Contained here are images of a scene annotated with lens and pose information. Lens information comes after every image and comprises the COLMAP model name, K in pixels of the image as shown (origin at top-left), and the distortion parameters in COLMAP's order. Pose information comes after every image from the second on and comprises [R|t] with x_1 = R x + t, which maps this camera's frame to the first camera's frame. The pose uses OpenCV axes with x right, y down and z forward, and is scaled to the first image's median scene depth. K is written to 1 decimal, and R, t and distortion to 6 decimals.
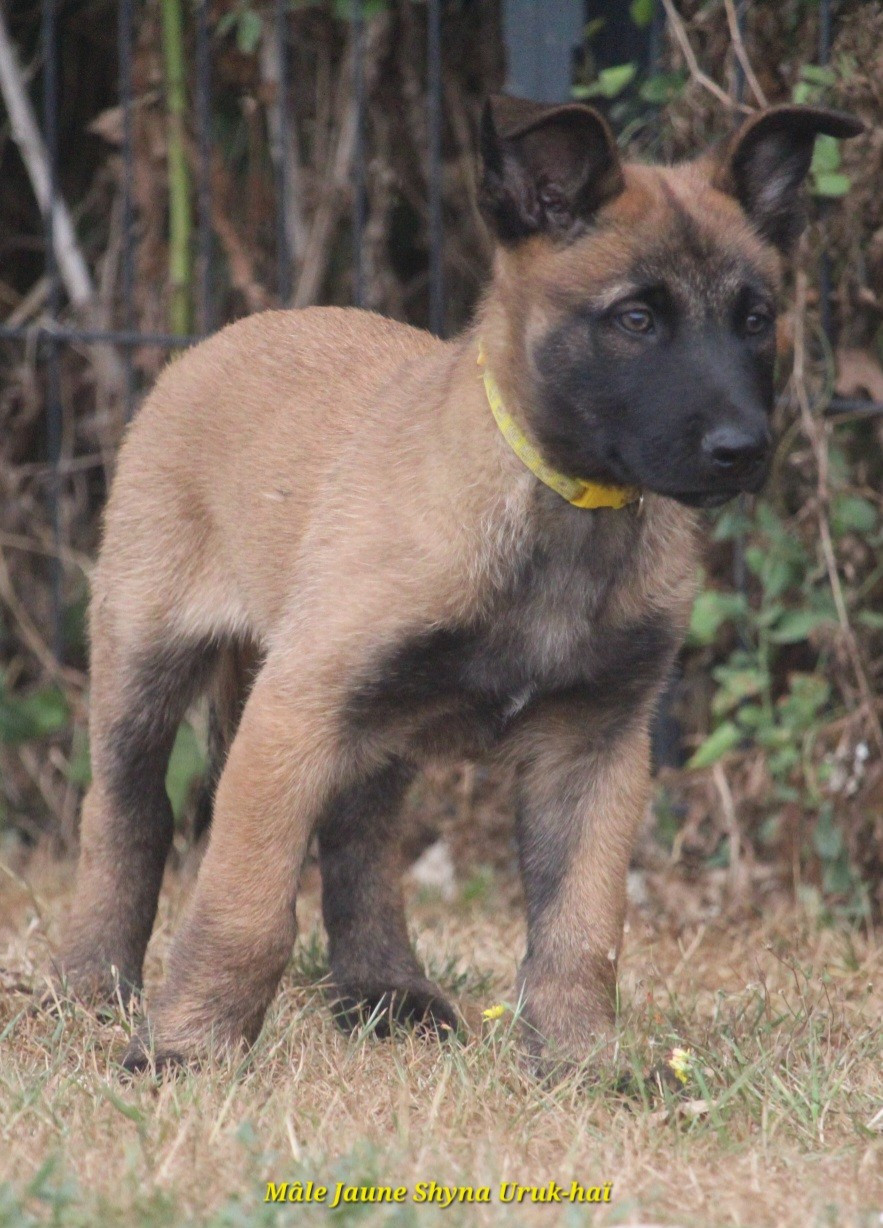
lens RADIAL K [[474.8, 0, 441.5], [0, 474.8, 614.0], [0, 0, 1]] dist [0.040931, -0.000123]
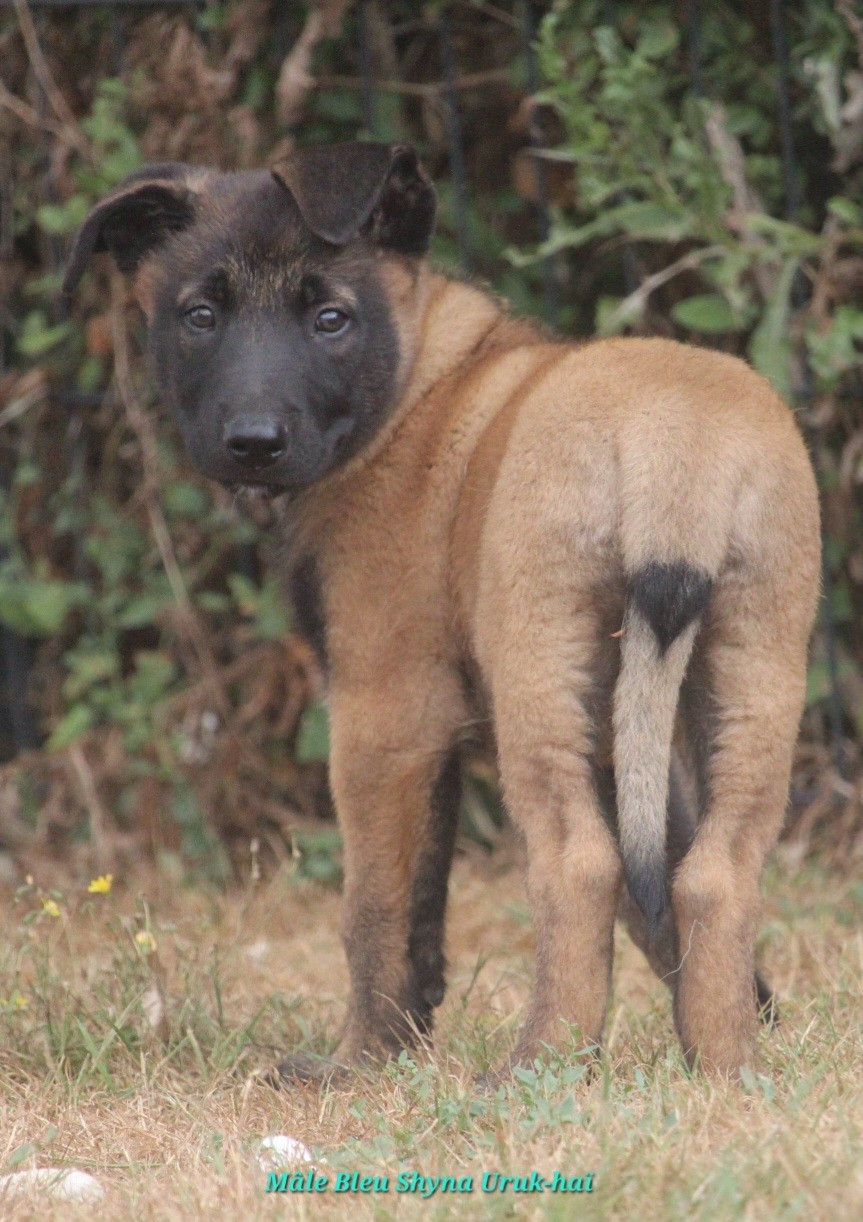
lens RADIAL K [[493.5, 0, 431.5], [0, 493.5, 611.0], [0, 0, 1]] dist [0.019958, 0.006610]
pose [[0.994594, -0.075270, -0.071531, 1.425373], [0.076017, 0.997076, 0.007774, 0.067667], [0.070737, -0.013169, 0.997408, -0.037648]]
